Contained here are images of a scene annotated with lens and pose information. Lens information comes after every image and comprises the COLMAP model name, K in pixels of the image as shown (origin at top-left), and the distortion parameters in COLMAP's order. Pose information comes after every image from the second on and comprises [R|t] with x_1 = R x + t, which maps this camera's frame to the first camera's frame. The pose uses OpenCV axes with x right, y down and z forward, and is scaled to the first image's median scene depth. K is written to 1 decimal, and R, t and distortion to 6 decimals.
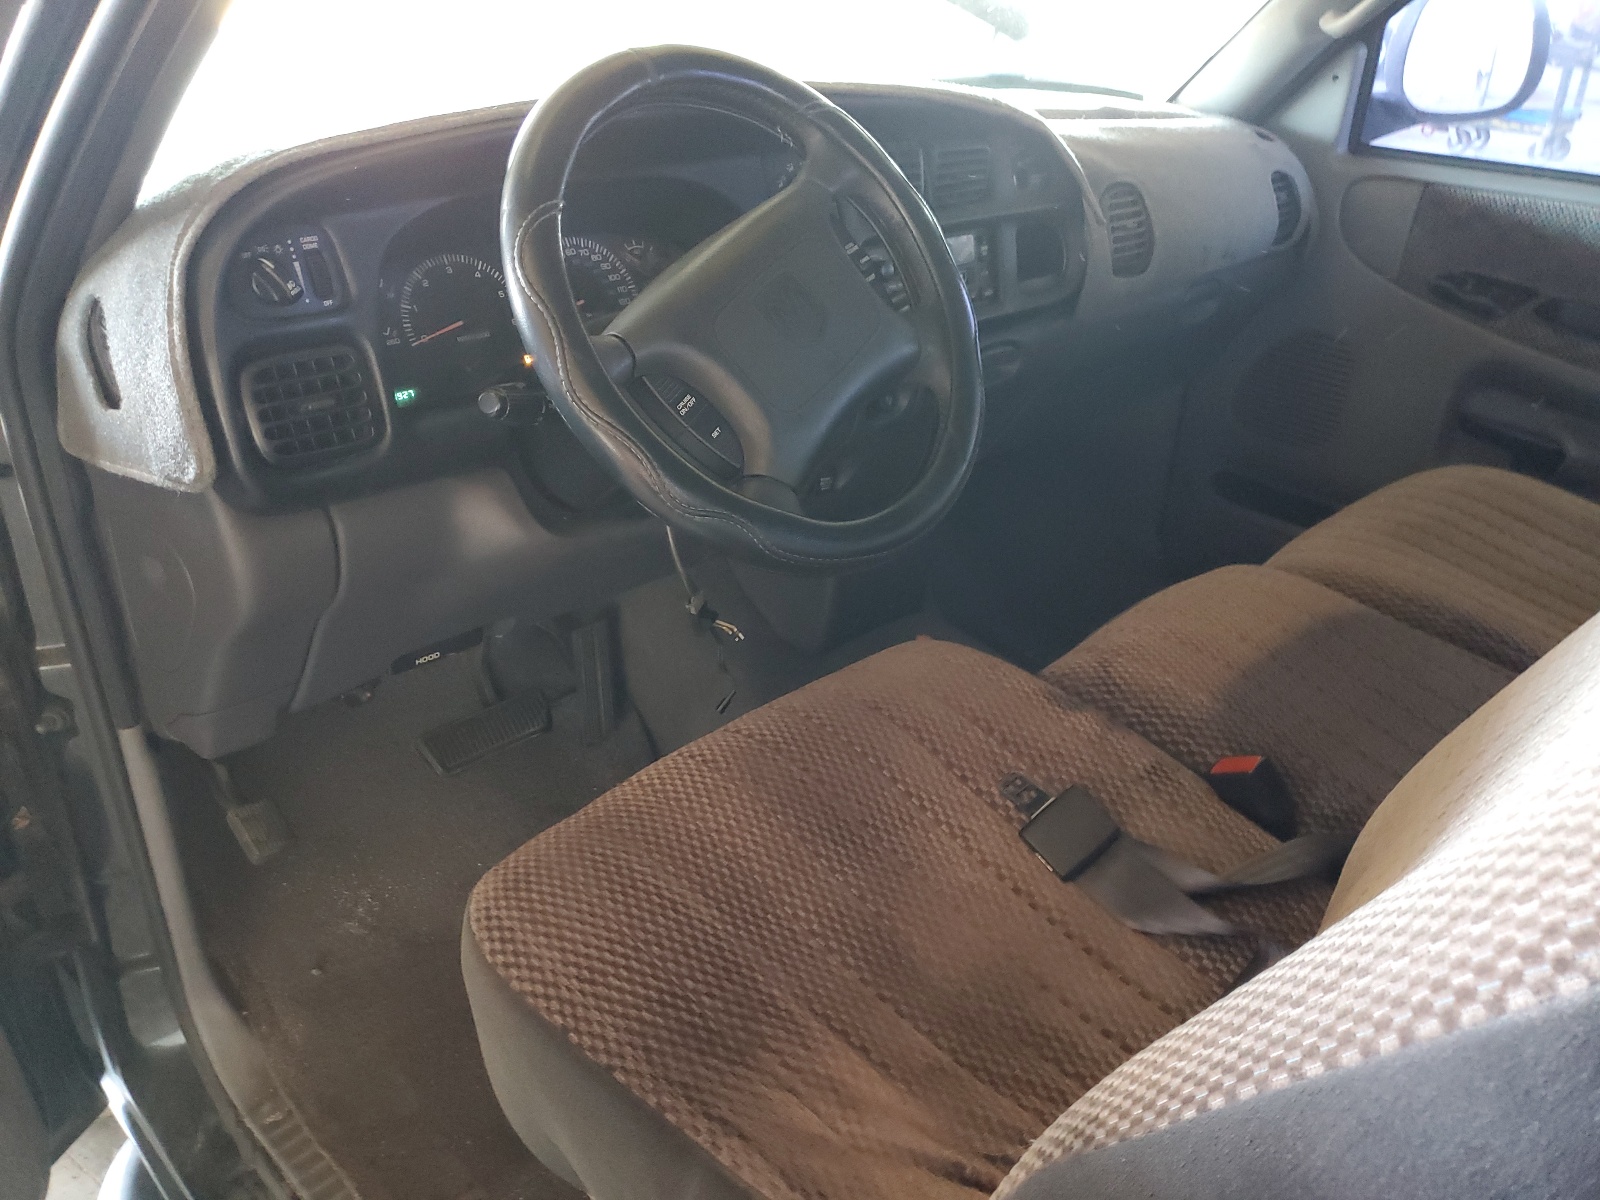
lens RADIAL K [[1238.7, 0, 799.8], [0, 1238.7, 649.7], [0, 0, 1]] dist [0.030498, -0.003807]
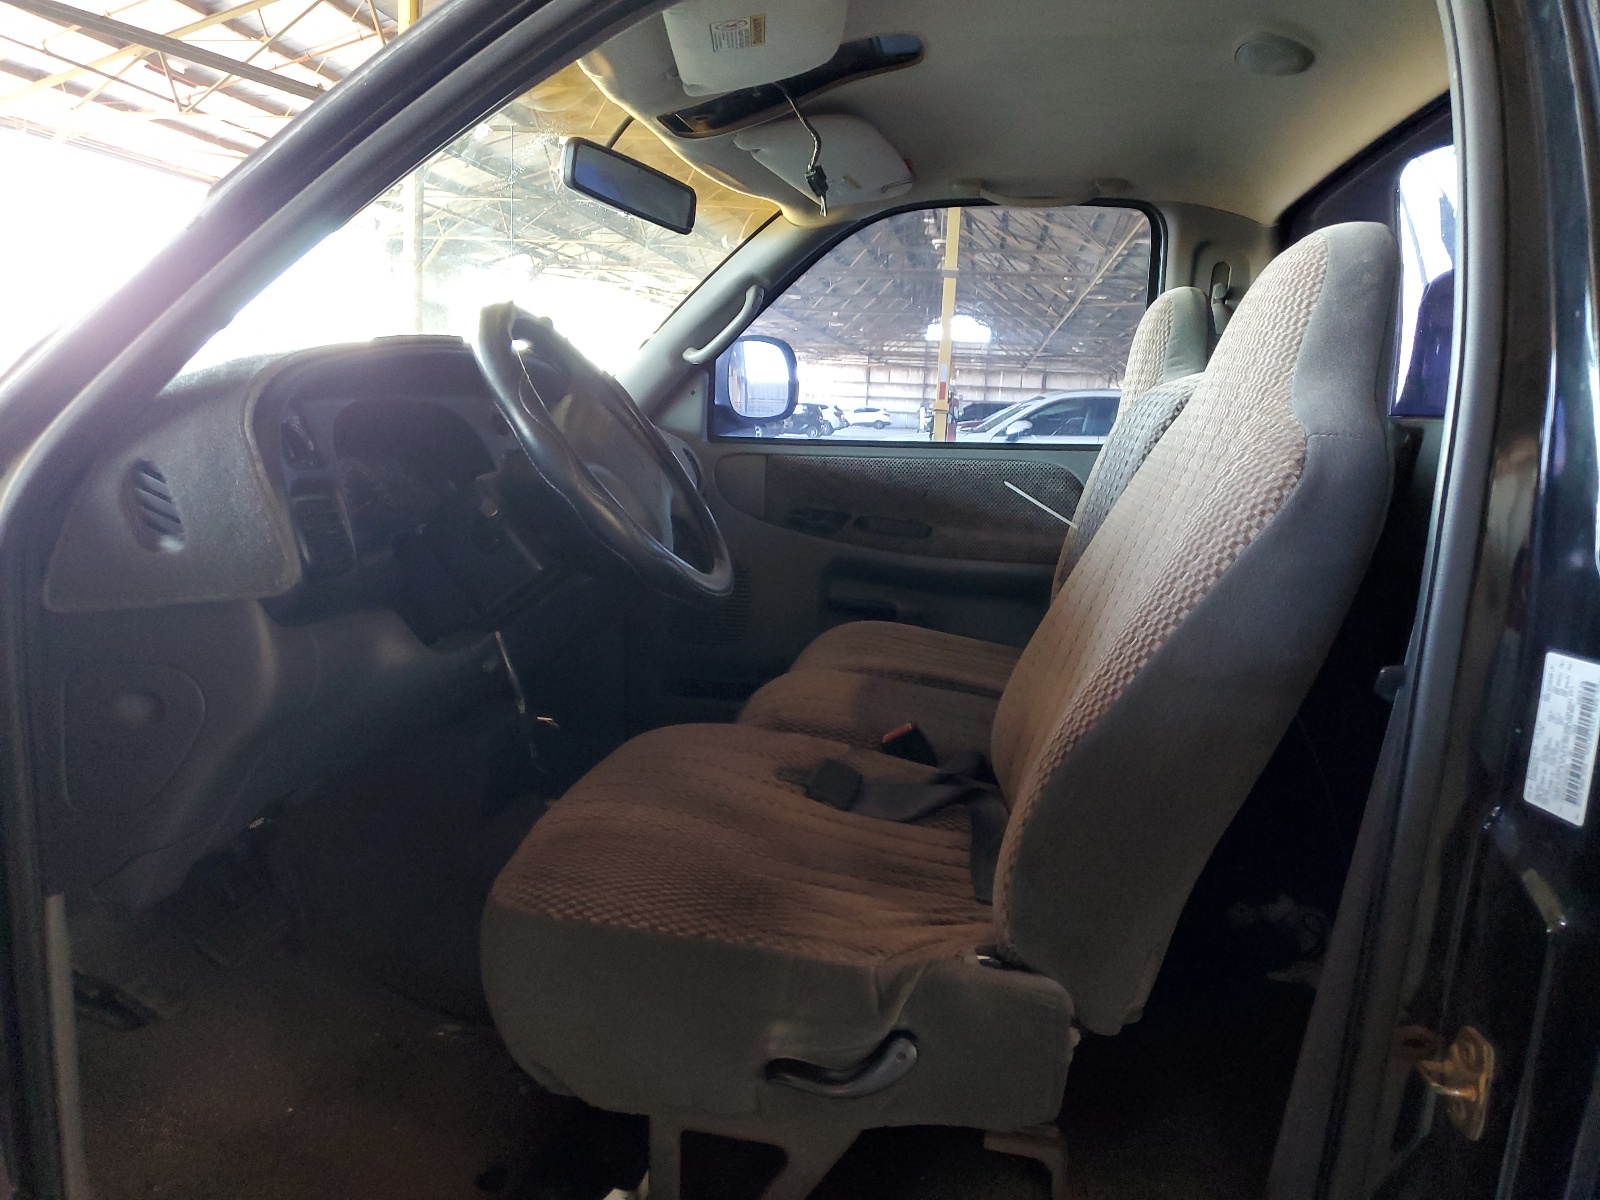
lens RADIAL K [[1238.7, 0, 799.8], [0, 1238.7, 649.7], [0, 0, 1]] dist [0.030498, -0.003807]
pose [[0.804144, -0.122874, 0.581596, -0.371608], [0.284483, 0.938632, -0.195036, 0.151221], [-0.521940, 0.322291, 0.789751, -0.117545]]
